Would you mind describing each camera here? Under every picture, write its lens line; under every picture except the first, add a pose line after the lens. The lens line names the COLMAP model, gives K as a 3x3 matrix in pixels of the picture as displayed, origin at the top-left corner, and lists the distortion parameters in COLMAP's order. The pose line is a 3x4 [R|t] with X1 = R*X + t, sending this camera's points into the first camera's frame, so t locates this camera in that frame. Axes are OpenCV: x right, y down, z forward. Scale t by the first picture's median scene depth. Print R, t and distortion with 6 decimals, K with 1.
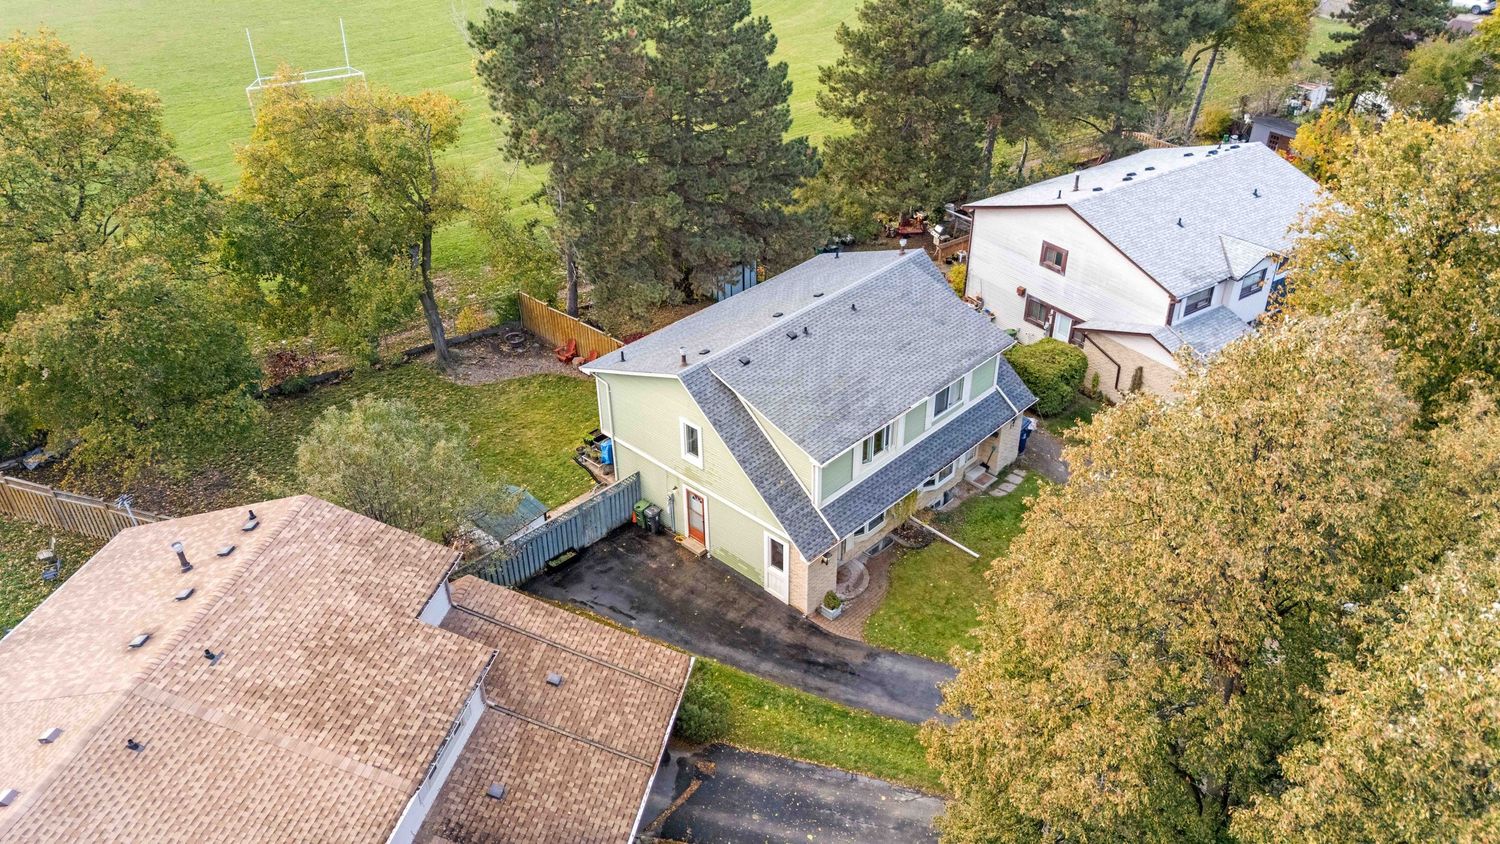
lens RADIAL K [[1102.9, 0, 750.0], [0, 1102.9, 422.0], [0, 0, 1]] dist [0.029536, 0.000927]
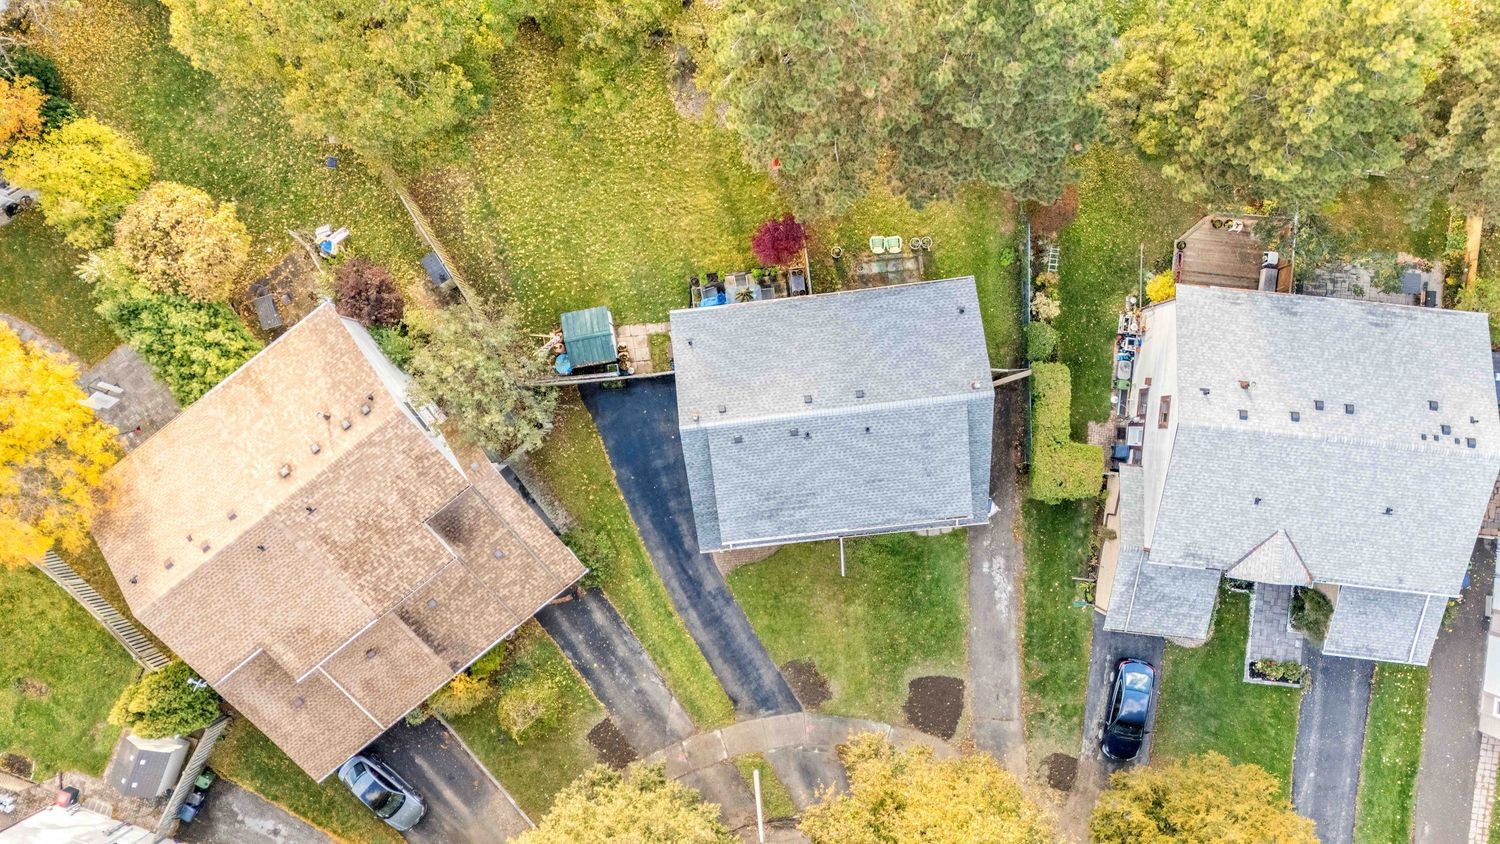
lens RADIAL K [[1095.7, 0, 752.3], [0, 1095.7, 421.2], [0, 0, 1]] dist [0.079980, -0.065300]
pose [[0.761277, 0.648355, -0.009639, 0.006699], [-0.339622, 0.411348, 0.845843, -1.264404], [0.552372, -0.640647, 0.533345, 0.376851]]
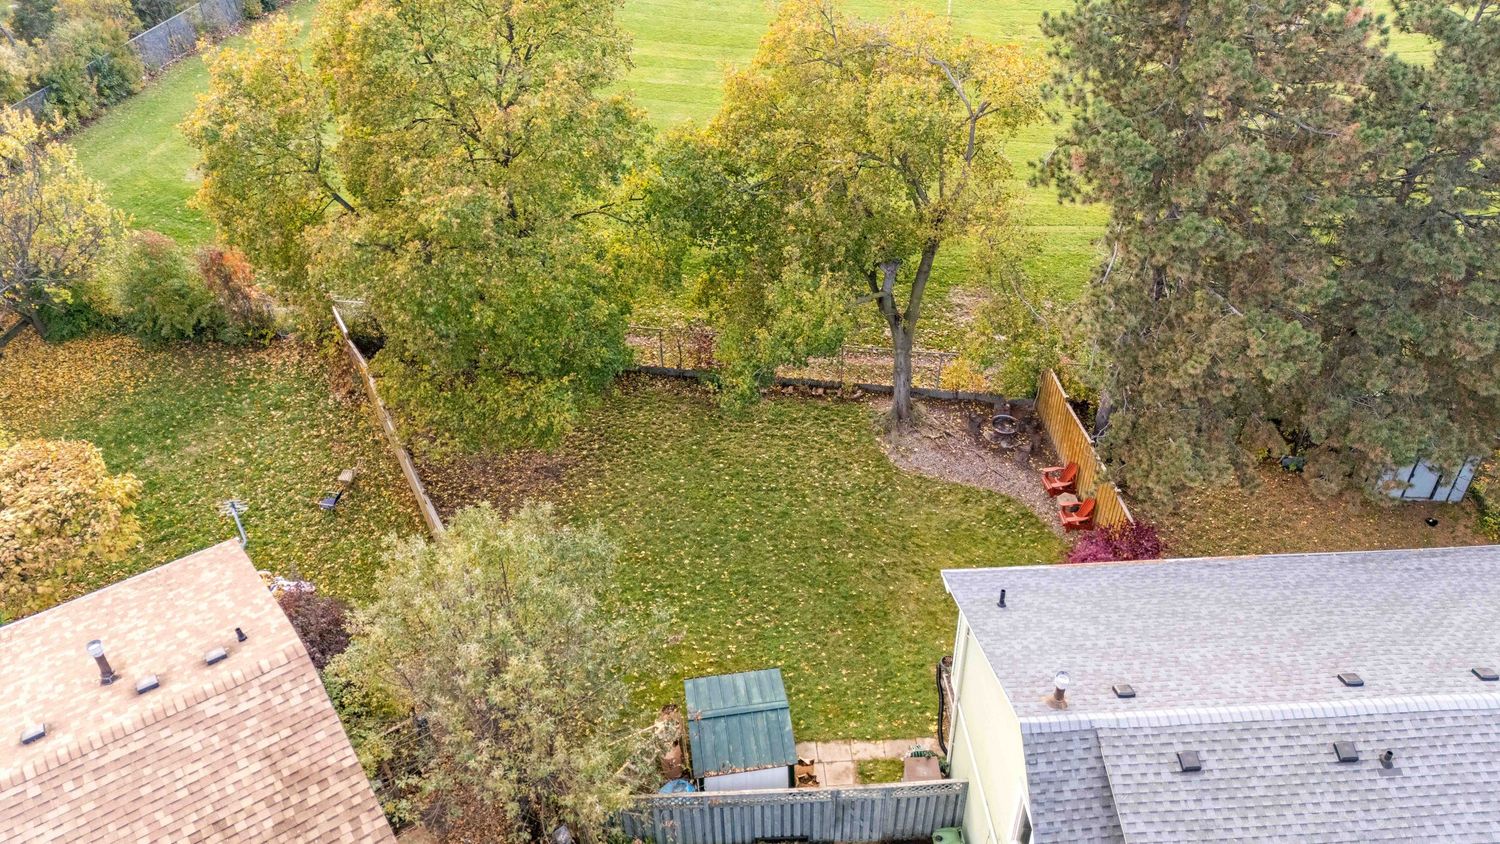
lens RADIAL K [[1084.7, 0, 752.0], [0, 1084.7, 409.8], [0, 0, 1]] dist [0.085444, -0.072258]
pose [[0.728472, 0.397005, -0.558315, 0.066582], [-0.360424, 0.915162, 0.180482, -0.228018], [0.582601, 0.069754, 0.809760, 0.562703]]
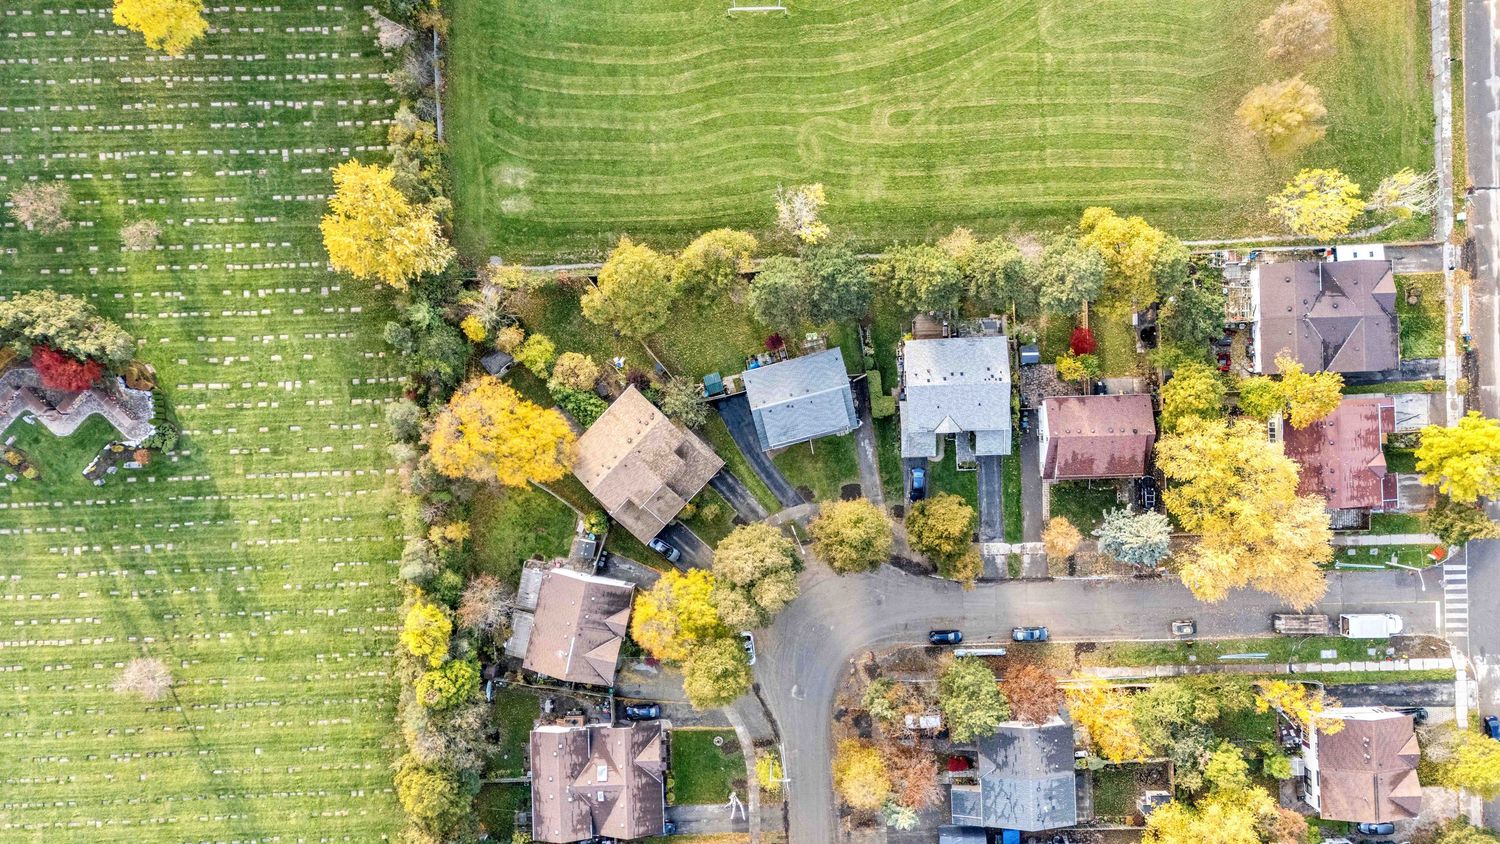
lens RADIAL K [[1095.7, 0, 752.3], [0, 1095.7, 421.2], [0, 0, 1]] dist [0.079980, -0.065300]
pose [[0.844013, 0.536192, -0.011869, 0.007050], [-0.268329, 0.441328, 0.856288, -3.758246], [0.464373, -0.719533, 0.516362, -1.215163]]
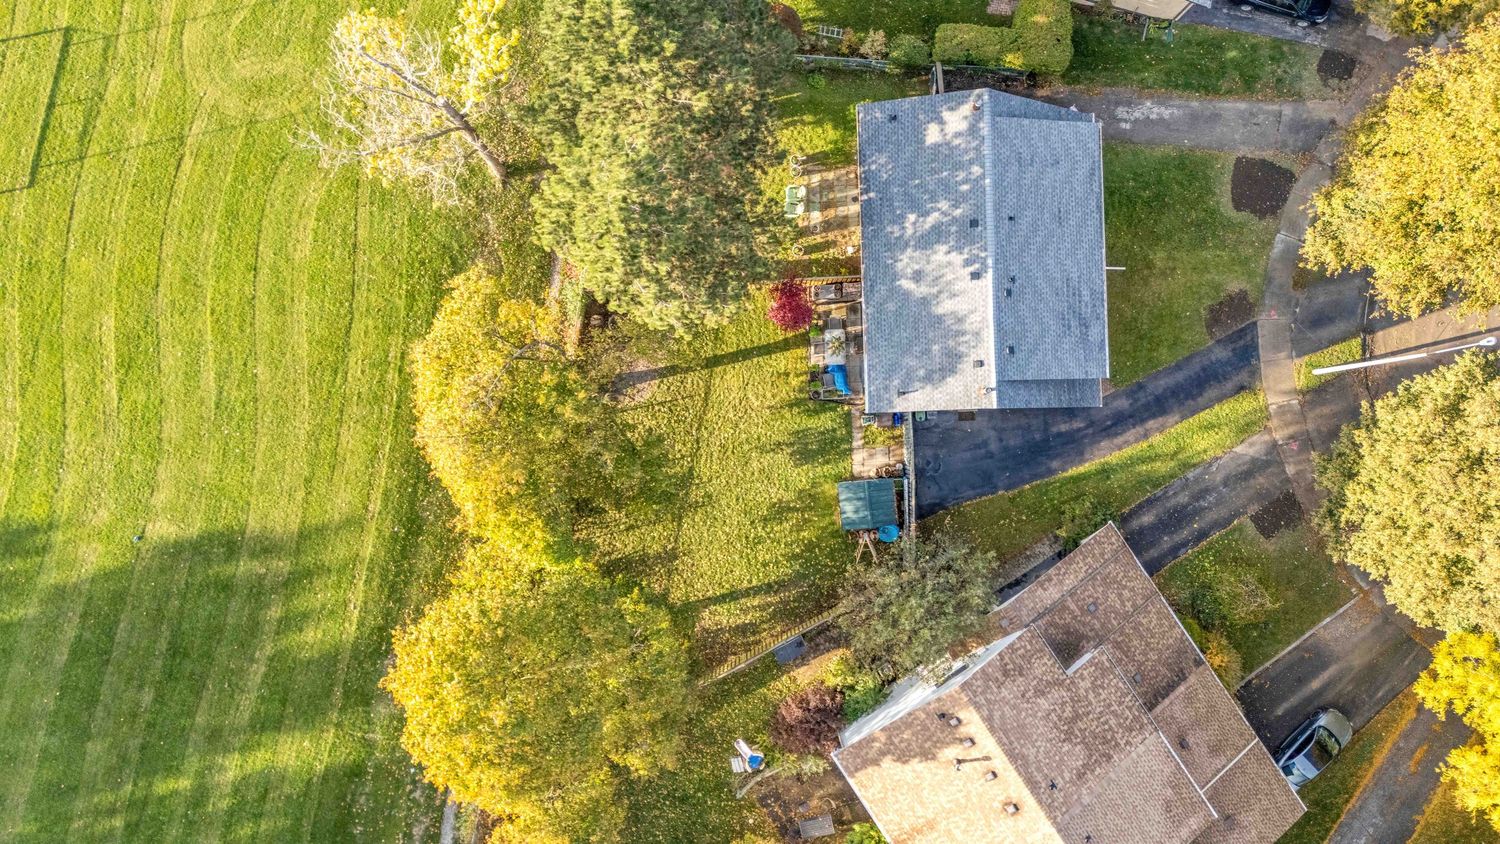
lens RADIAL K [[1095.7, 0, 752.3], [0, 1095.7, 421.2], [0, 0, 1]] dist [0.079980, -0.065300]
pose [[0.705399, -0.708724, 0.011112, -0.316405], [0.376924, 0.388341, 0.840904, -1.325048], [-0.600284, -0.588984, 0.541070, 0.487788]]
